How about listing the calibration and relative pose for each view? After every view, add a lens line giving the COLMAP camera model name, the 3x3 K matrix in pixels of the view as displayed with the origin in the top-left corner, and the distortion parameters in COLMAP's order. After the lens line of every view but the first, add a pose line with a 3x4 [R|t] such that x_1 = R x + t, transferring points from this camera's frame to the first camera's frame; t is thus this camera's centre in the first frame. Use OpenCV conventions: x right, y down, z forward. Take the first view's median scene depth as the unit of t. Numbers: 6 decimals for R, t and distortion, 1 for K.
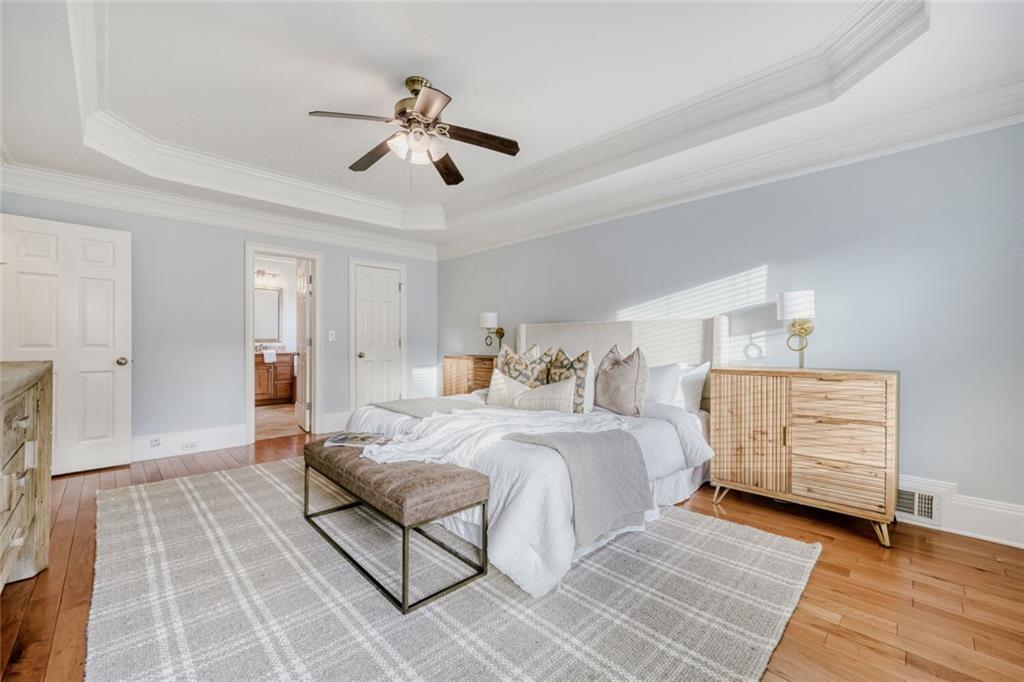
lens RADIAL K [[409.3, 0, 509.8], [0, 409.3, 343.9], [0, 0, 1]] dist [-0.001692, 0.000887]
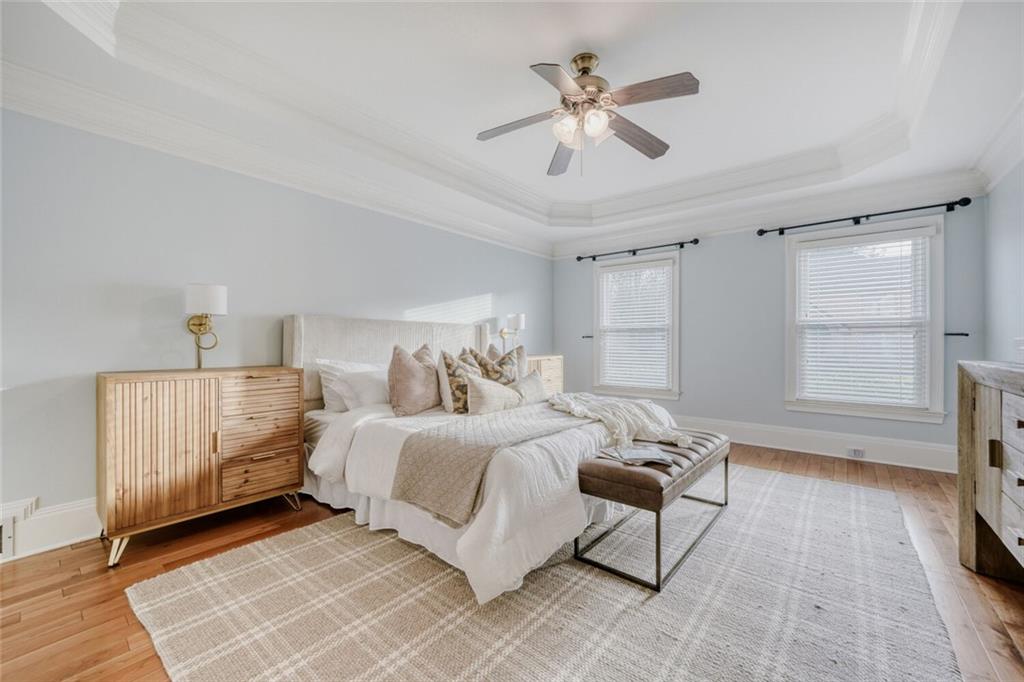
lens RADIAL K [[409.3, 0, 509.1], [0, 409.3, 338.2], [0, 0, 1]] dist [-0.001692, 0.000887]
pose [[-0.119658, -0.001149, 0.992815, -0.962184], [0.002801, 0.999995, 0.001495, -0.017997], [-0.992811, 0.002960, -0.119654, 1.100955]]
